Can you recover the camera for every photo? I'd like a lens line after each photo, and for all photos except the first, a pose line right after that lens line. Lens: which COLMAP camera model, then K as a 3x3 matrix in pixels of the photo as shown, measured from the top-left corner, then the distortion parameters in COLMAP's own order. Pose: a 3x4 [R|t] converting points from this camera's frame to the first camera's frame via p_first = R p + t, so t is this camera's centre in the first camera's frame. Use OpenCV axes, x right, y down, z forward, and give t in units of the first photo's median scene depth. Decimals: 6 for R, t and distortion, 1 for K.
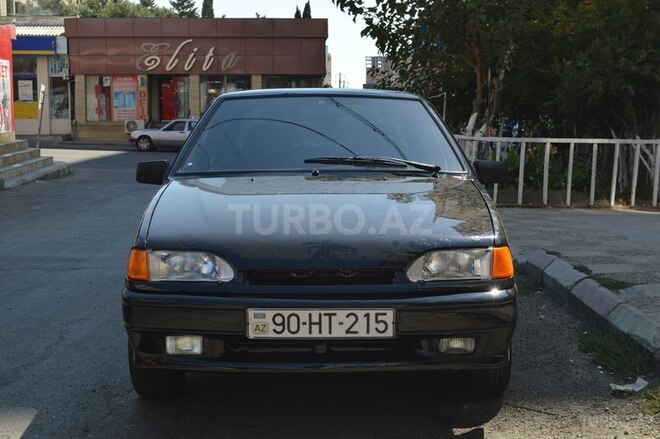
lens RADIAL K [[970.0, 0, 329.3], [0, 970.0, 219.8], [0, 0, 1]] dist [-0.006955, 0.000000]
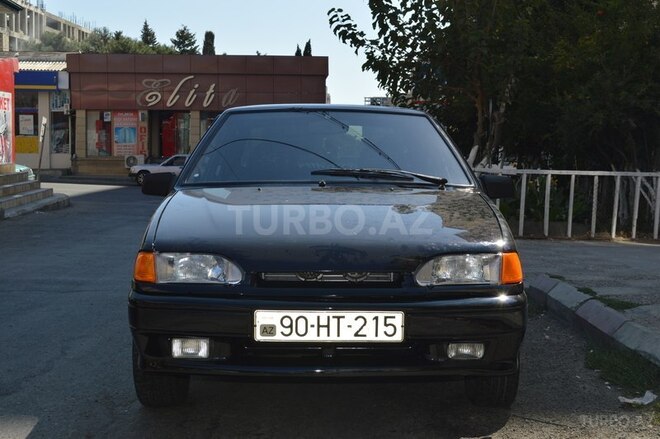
lens RADIAL K [[970.0, 0, 329.7], [0, 970.0, 220.2], [0, 0, 1]] dist [-0.006955, 0.000000]
pose [[0.999955, 0.009127, 0.002584, -0.008733], [-0.009012, 0.999106, -0.041292, 0.029643], [-0.002959, 0.041267, 0.999144, 0.003938]]
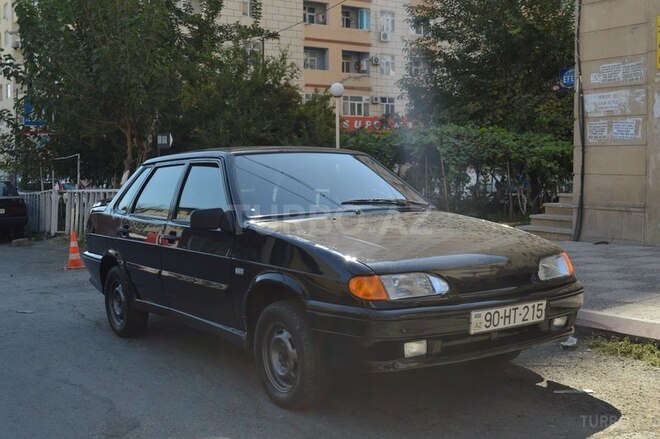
lens RADIAL K [[802.5, 0, 330.0], [0, 802.5, 219.0], [0, 0, 1]] dist [-0.017464, 0.000000]
pose [[0.822394, -0.047159, 0.566961, -0.632719], [0.076371, 0.996690, -0.027875, -0.012501], [-0.563770, 0.066223, 0.823273, 0.156729]]
